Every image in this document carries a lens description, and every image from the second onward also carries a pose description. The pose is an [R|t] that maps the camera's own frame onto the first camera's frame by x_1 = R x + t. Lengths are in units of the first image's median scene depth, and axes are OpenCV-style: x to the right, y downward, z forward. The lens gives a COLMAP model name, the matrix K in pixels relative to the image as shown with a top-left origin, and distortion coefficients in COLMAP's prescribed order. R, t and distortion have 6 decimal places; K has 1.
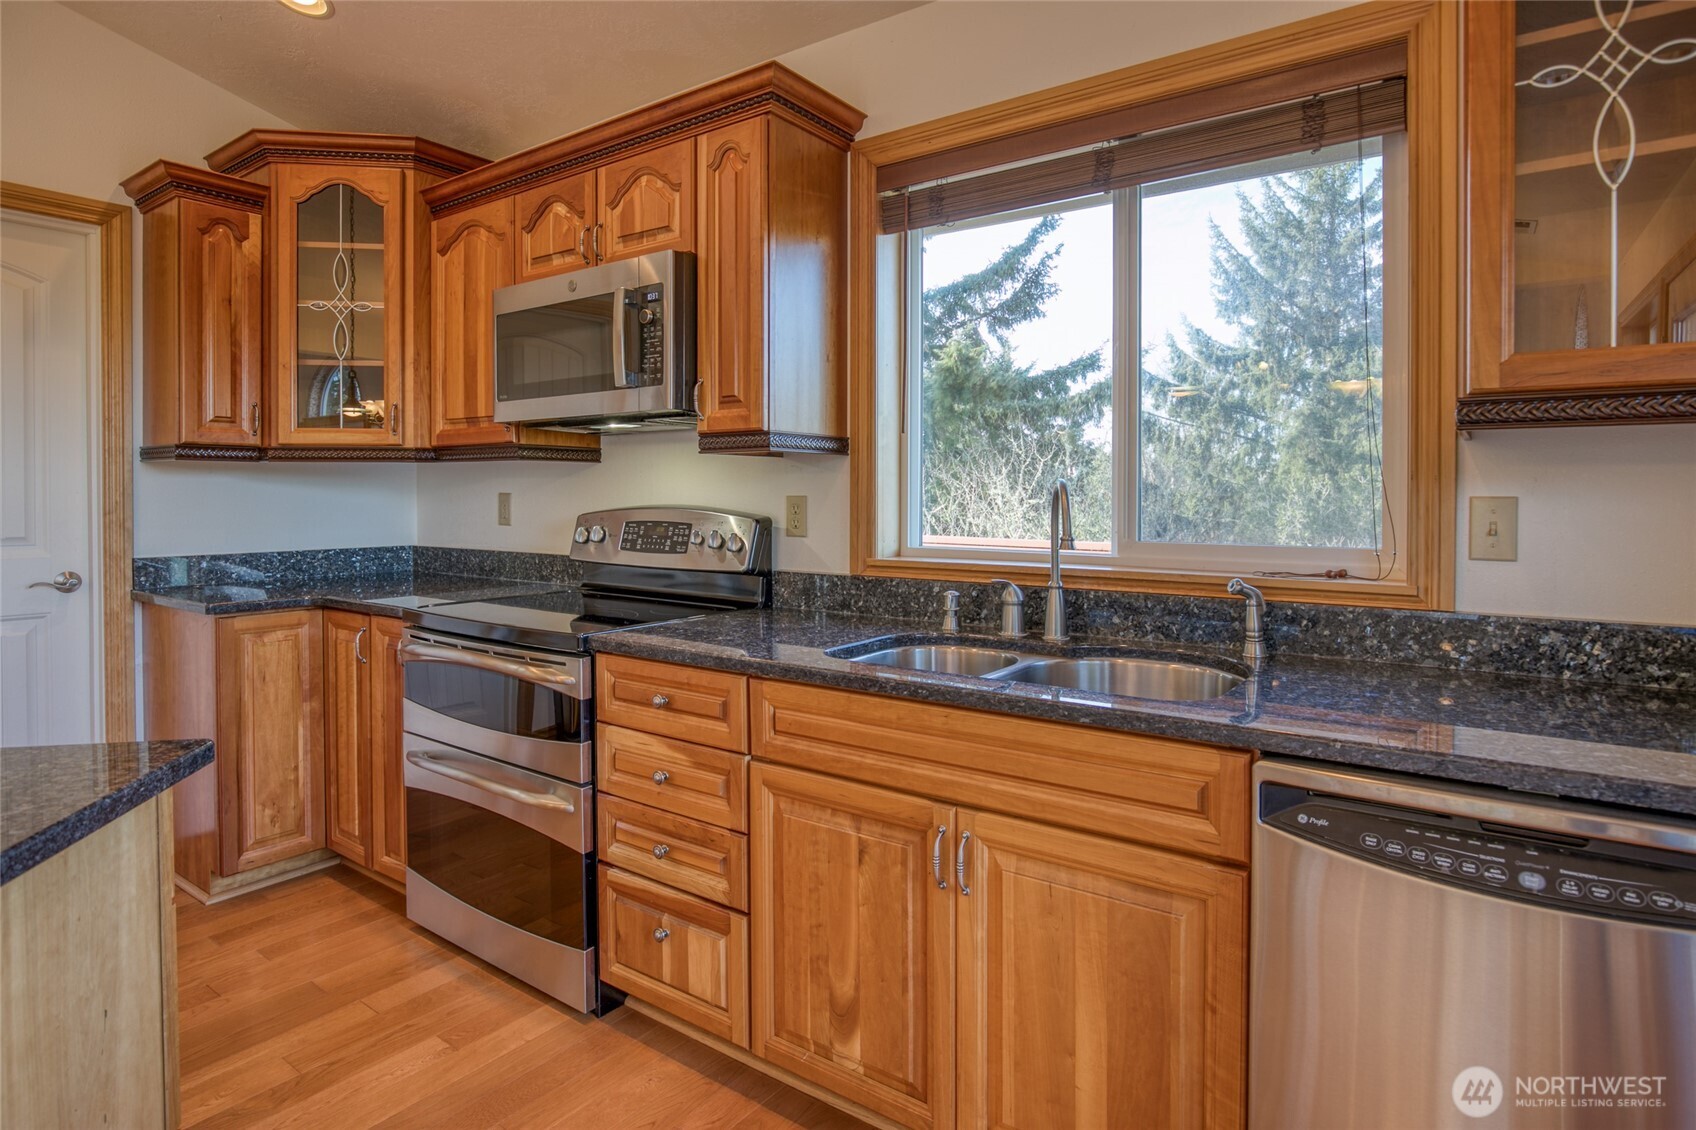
lens RADIAL K [[927.8, 0, 800.3], [0, 927.8, 498.3], [0, 0, 1]] dist [0.002346, 0.000494]
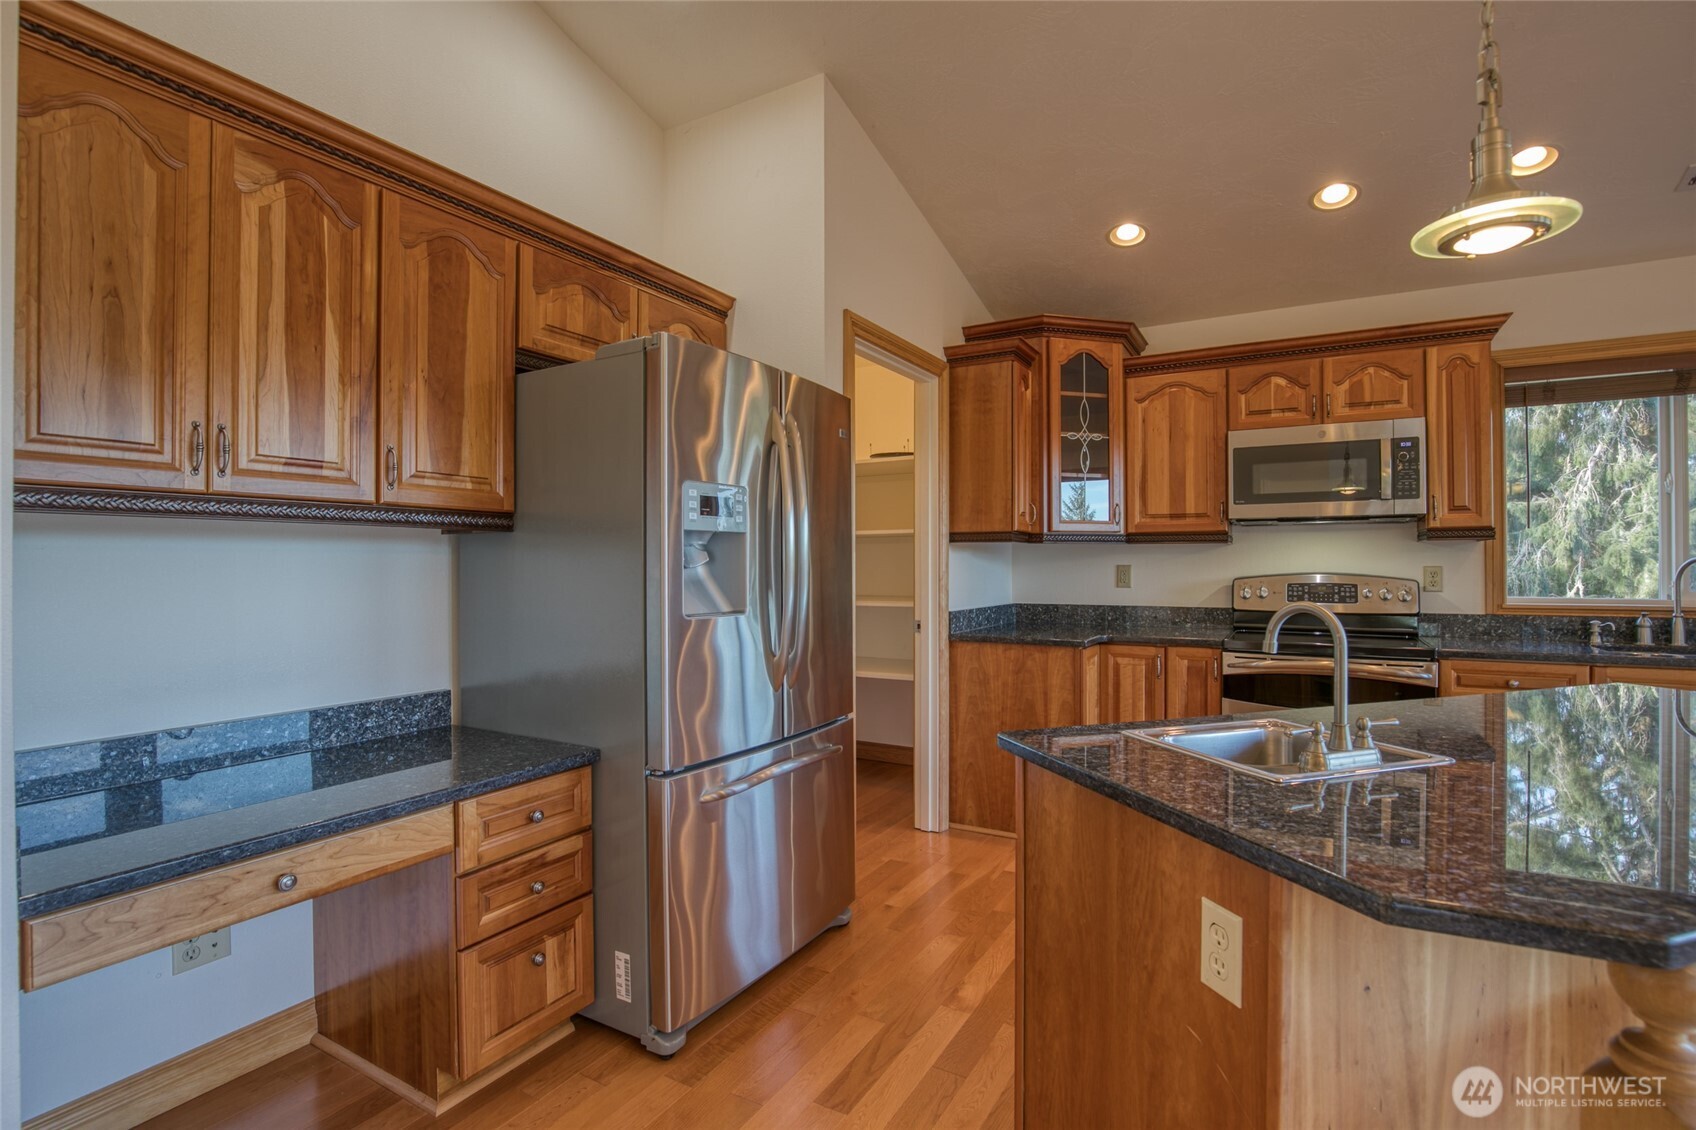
lens RADIAL K [[803.7, 0, 849.6], [0, 803.7, 560.3], [0, 0, 1]] dist [-0.030576, 0.003698]
pose [[0.990295, 0.000106, 0.138982, -1.221457], [0.002011, 0.999884, -0.015091, 0.006007], [-0.138968, 0.015224, 0.990180, -0.224516]]
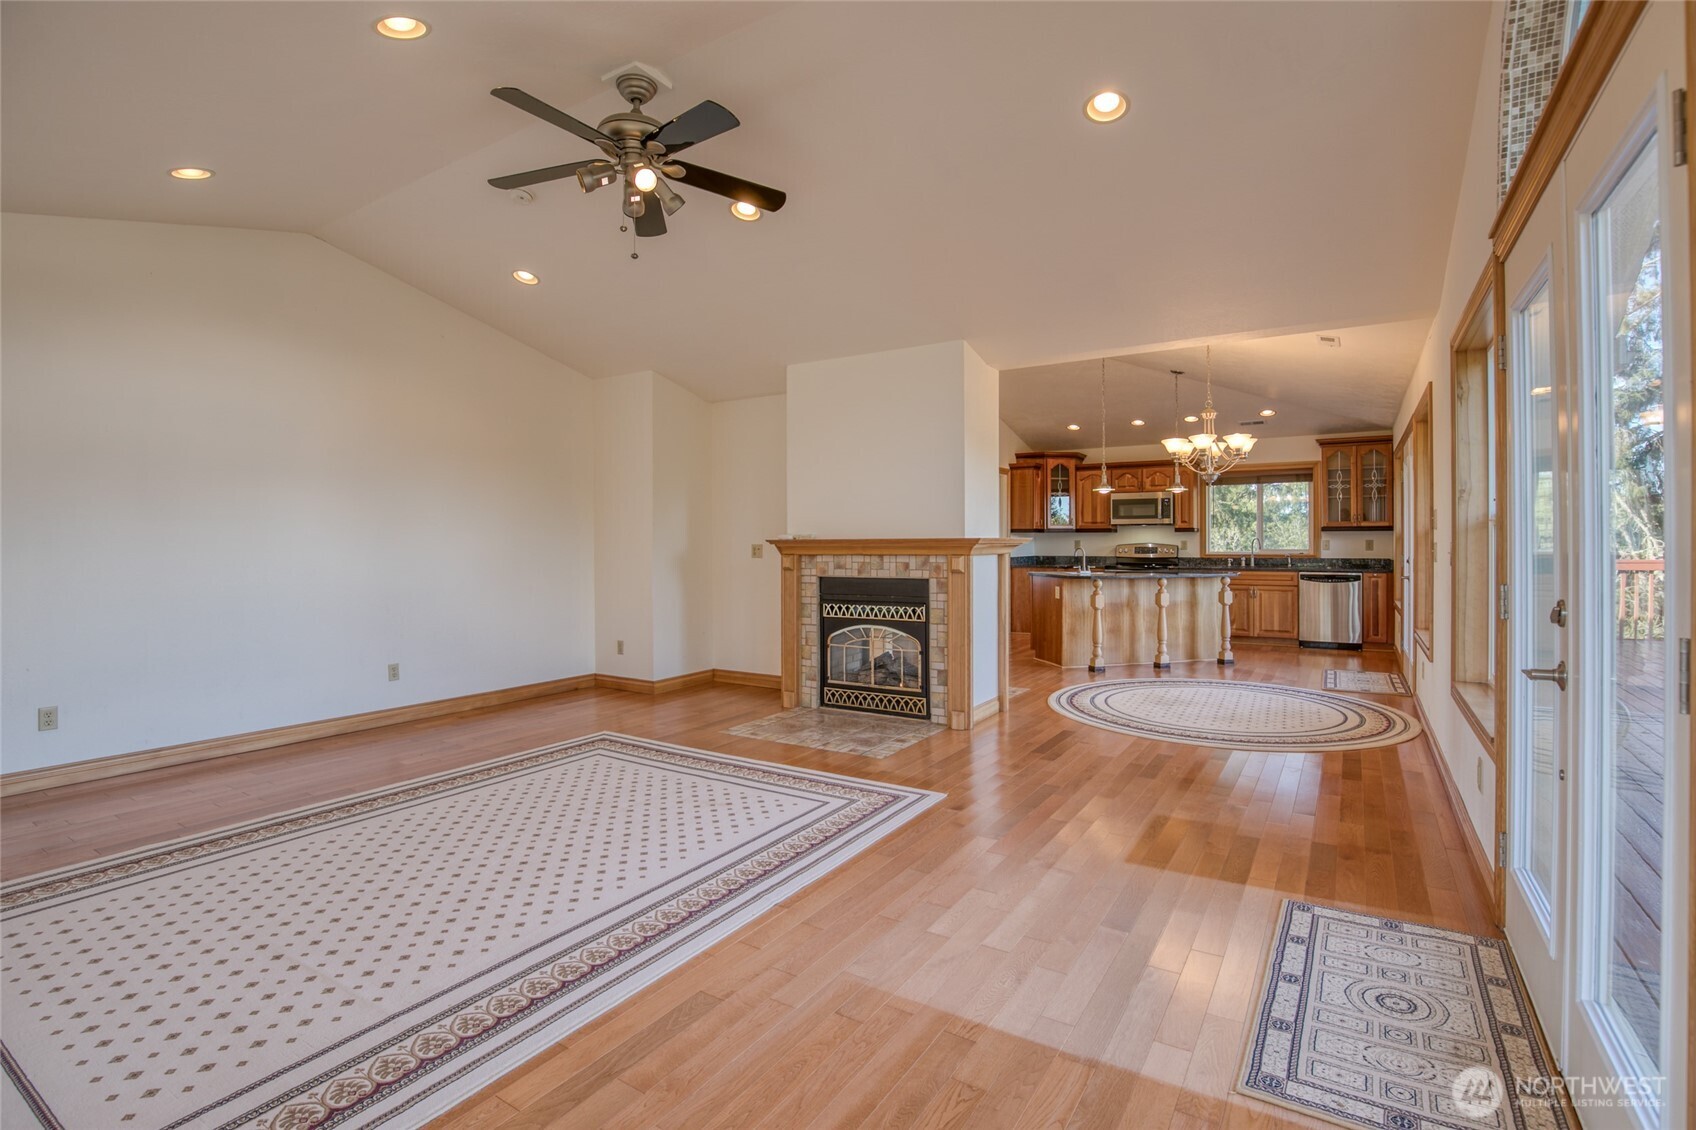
lens RADIAL K [[803.7, 0, 837.8], [0, 803.7, 544.5], [0, 0, 1]] dist [-0.030576, 0.003698]
pose [[0.996198, -0.005746, 0.086928, -2.071727], [0.005754, 0.999983, 0.000163, 0.005126], [-0.086927, 0.000337, 0.996215, -2.799588]]
